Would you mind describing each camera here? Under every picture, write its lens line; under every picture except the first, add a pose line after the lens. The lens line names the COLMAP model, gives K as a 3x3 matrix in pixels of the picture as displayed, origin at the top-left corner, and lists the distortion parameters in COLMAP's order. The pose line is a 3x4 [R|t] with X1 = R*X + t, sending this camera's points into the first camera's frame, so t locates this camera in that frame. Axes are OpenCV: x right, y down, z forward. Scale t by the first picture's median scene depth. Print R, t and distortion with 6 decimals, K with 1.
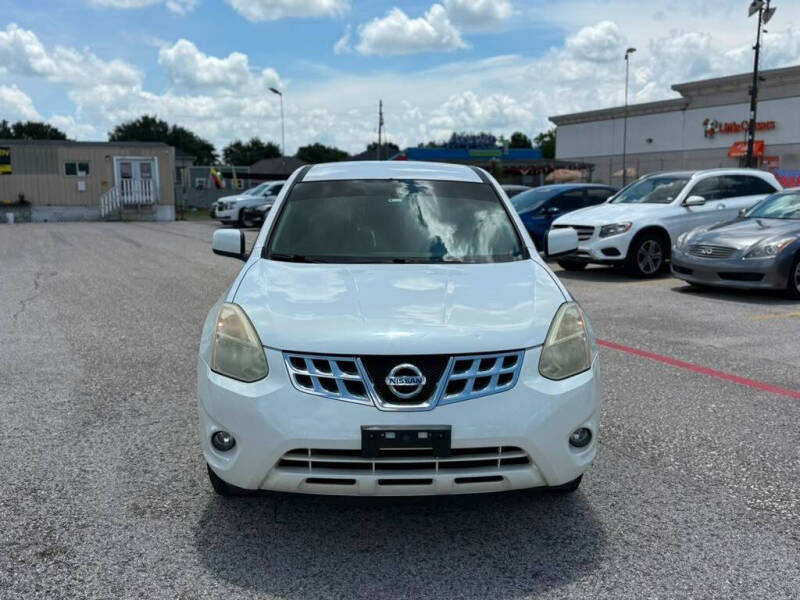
lens RADIAL K [[787.5, 0, 404.7], [0, 787.5, 303.7], [0, 0, 1]] dist [0.155517, -0.301377]
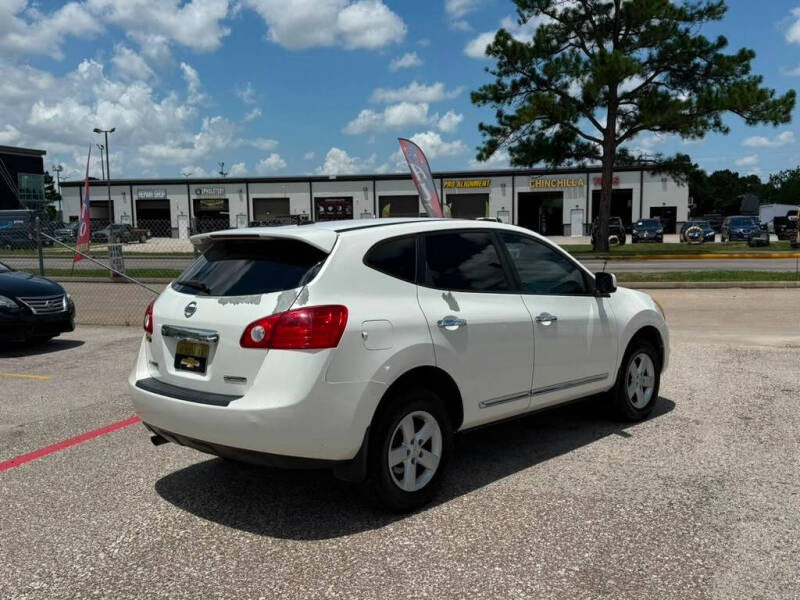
lens RADIAL K [[763.2, 0, 404.5], [0, 763.2, 300.0], [0, 0, 1]] dist [0.175615, -0.352136]
pose [[-0.703834, -0.050396, 0.708575, -0.376827], [0.122353, 0.973973, 0.190806, -0.140313], [-0.699748, 0.220992, -0.679349, 0.892631]]
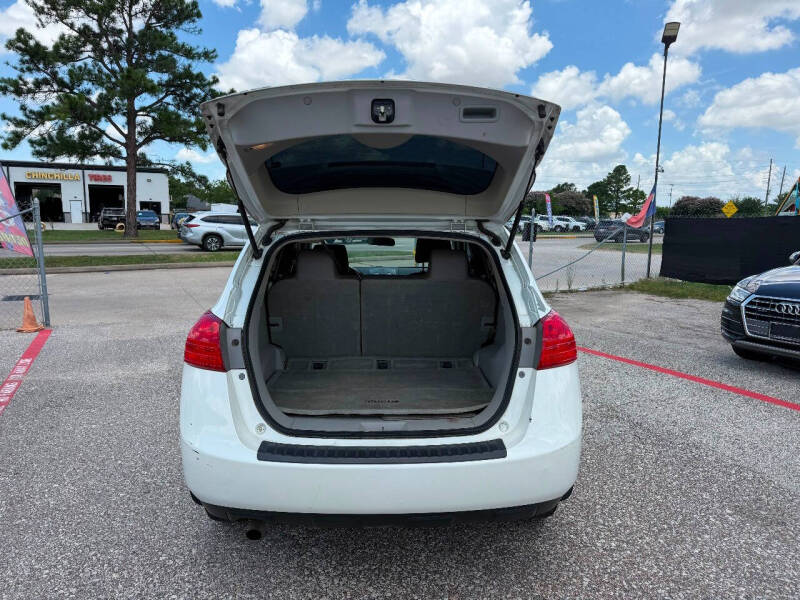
lens RADIAL K [[564.6, 0, 397.0], [0, 564.6, 299.0], [0, 0, 1]] dist [0.024651, -0.029004]
pose [[-0.999870, -0.007115, 0.014444, -0.024511], [-0.002693, 0.958330, 0.285652, -0.140802], [-0.015875, 0.285576, -0.958225, 0.888020]]
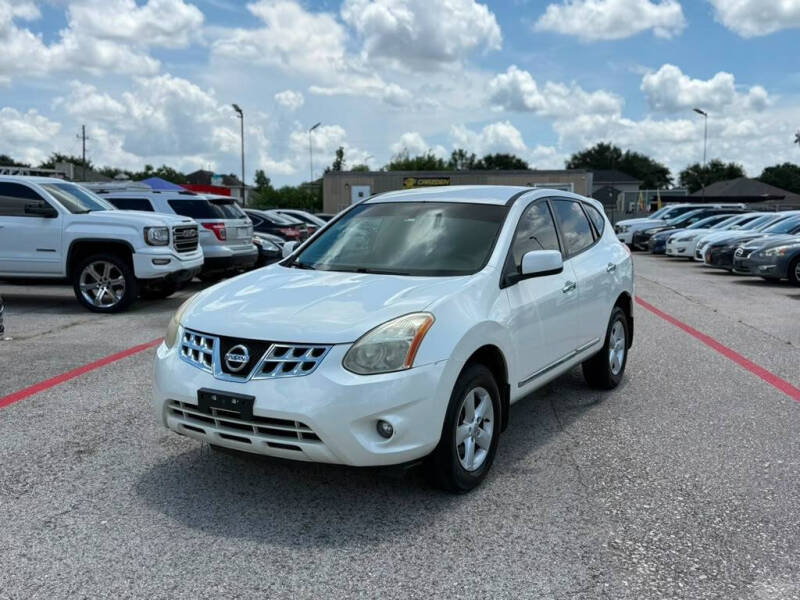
lens RADIAL K [[787.5, 0, 404.7], [0, 787.5, 303.7], [0, 0, 1]] dist [0.155517, -0.301377]
pose [[0.837096, 0.071393, -0.542377, 0.262665], [-0.087648, 0.996143, -0.004151, -0.002251], [0.539989, 0.051013, 0.840125, 0.020009]]
